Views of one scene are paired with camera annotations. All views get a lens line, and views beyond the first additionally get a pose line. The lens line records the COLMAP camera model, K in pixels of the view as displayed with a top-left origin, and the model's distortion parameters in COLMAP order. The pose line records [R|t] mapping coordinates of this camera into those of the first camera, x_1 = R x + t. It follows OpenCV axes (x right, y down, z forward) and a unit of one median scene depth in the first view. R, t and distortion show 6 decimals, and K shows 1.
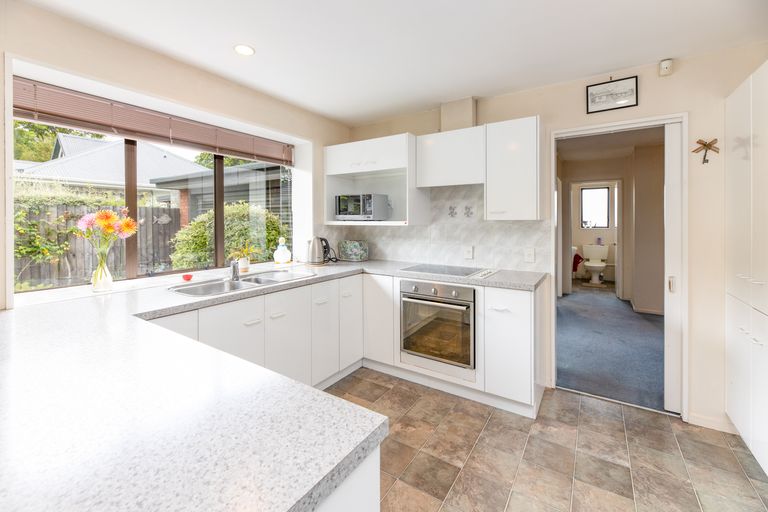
lens RADIAL K [[322.4, 0, 383.0], [0, 322.4, 219.9], [0, 0, 1]] dist [0.003888, 0.000074]
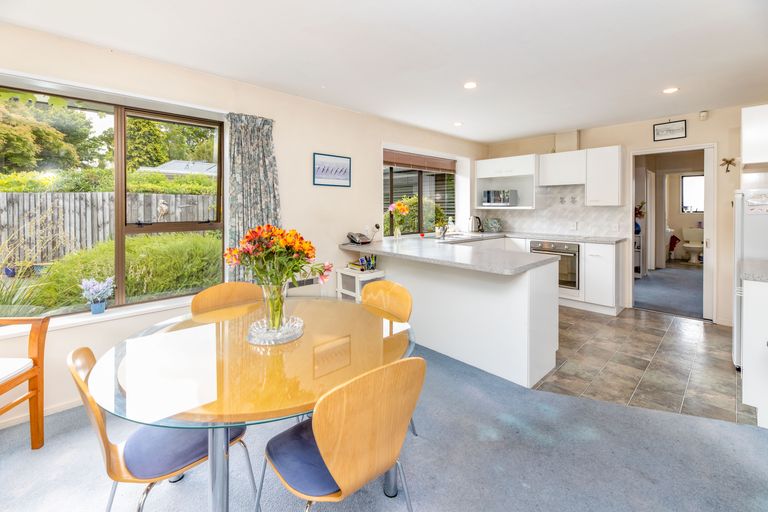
lens RADIAL K [[322.4, 0, 391.4], [0, 322.4, 209.8], [0, 0, 1]] dist [0.003888, 0.000074]
pose [[0.975289, -0.000988, -0.220932, -0.259786], [0.003562, 0.999930, 0.011255, 0.000062], [0.220905, -0.011764, 0.975224, -0.754346]]
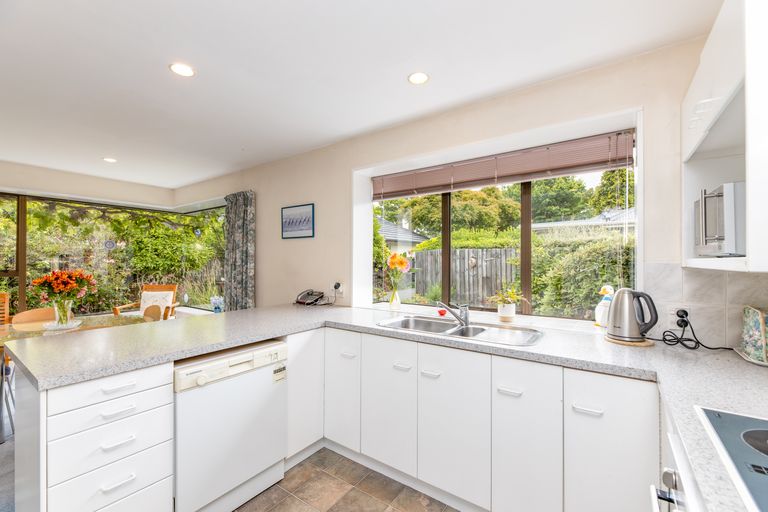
lens RADIAL K [[322.4, 0, 387.4], [0, 322.4, 262.7], [0, 0, 1]] dist [0.003888, 0.000074]
pose [[-0.030515, 0.005189, -0.999521, 0.345484], [0.002375, 0.999984, 0.005119, 0.004915], [0.999531, -0.002218, -0.030526, 0.626921]]
